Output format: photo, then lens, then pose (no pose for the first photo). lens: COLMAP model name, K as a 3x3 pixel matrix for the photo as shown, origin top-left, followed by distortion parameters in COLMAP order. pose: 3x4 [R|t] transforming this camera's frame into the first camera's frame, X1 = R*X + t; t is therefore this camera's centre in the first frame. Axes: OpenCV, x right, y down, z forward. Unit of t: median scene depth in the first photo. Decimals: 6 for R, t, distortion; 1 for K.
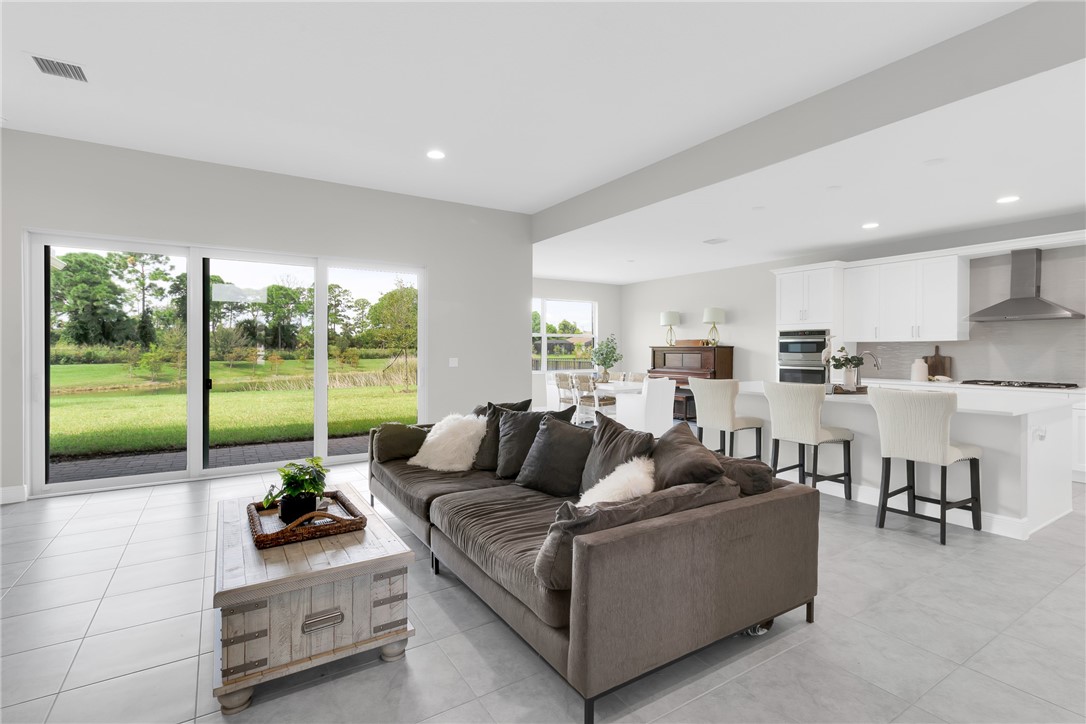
lens RADIAL K [[501.7, 0, 537.3], [0, 501.7, 359.7], [0, 0, 1]] dist [0.002540, 0.001725]
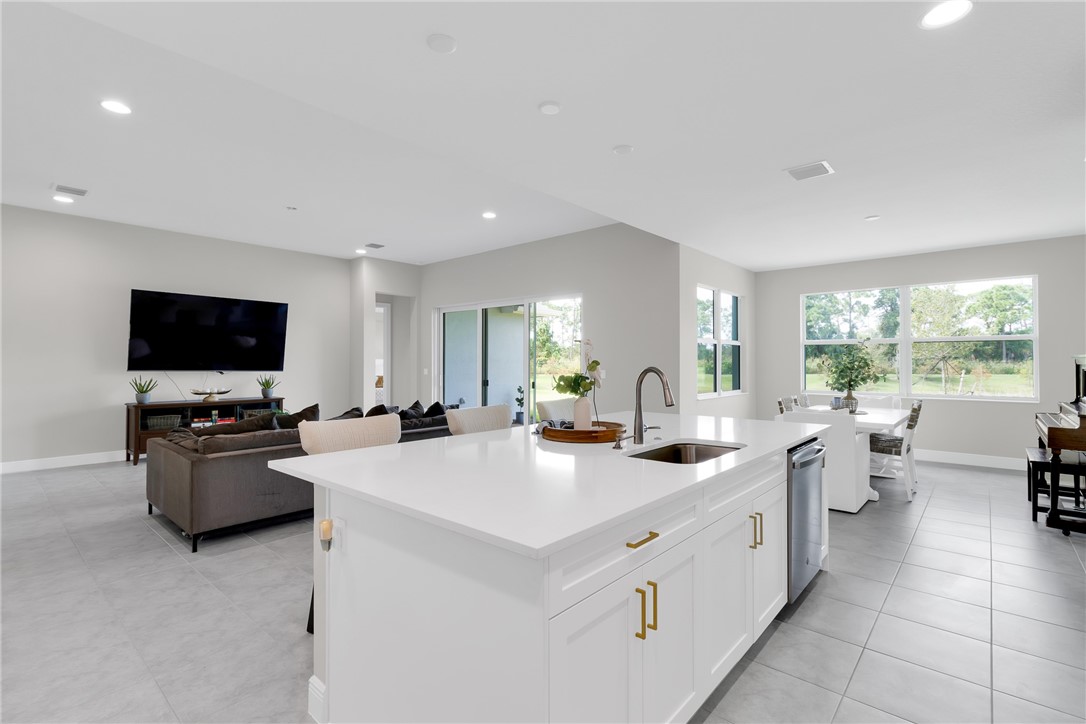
lens RADIAL K [[501.7, 0, 548.1], [0, 501.7, 356.6], [0, 0, 1]] dist [0.002540, 0.001725]
pose [[0.291604, -0.014966, -0.956422, 1.220256], [-0.014435, 0.999695, -0.020044, -0.010484], [0.956430, 0.019651, 0.291299, 0.846645]]
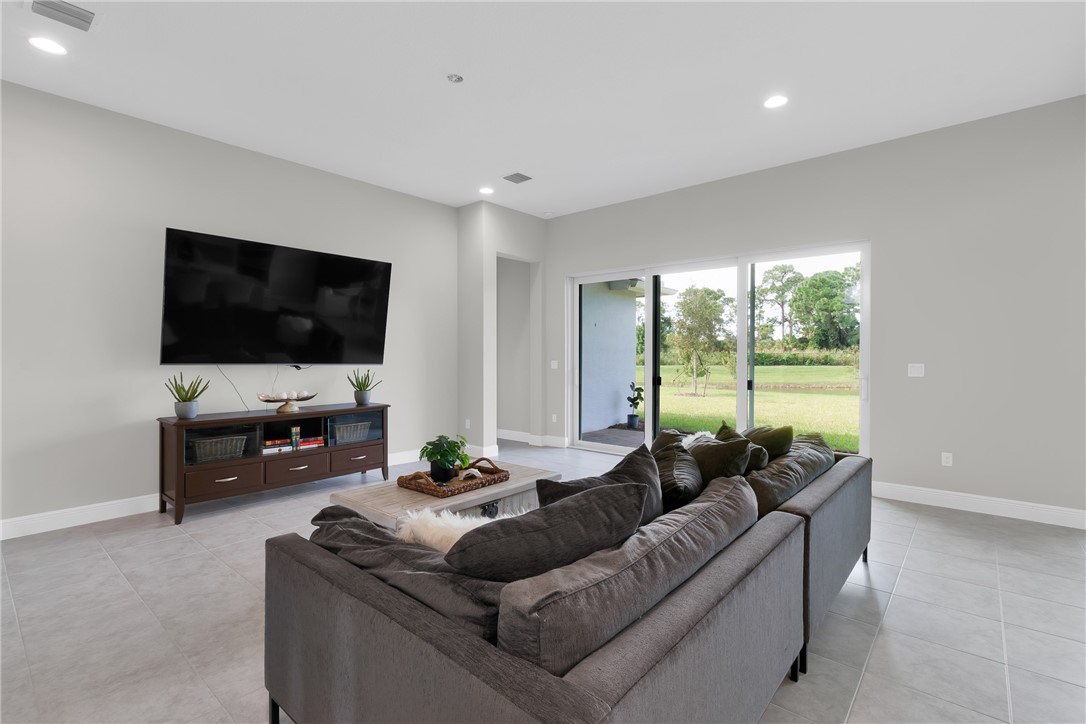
lens RADIAL K [[501.7, 0, 548.8], [0, 501.7, 357.4], [0, 0, 1]] dist [0.002540, 0.001725]
pose [[0.297628, 0.005001, -0.954669, 0.486501], [-0.016264, 0.999868, 0.000167, -0.004961], [0.954544, 0.015478, 0.297670, 0.479289]]
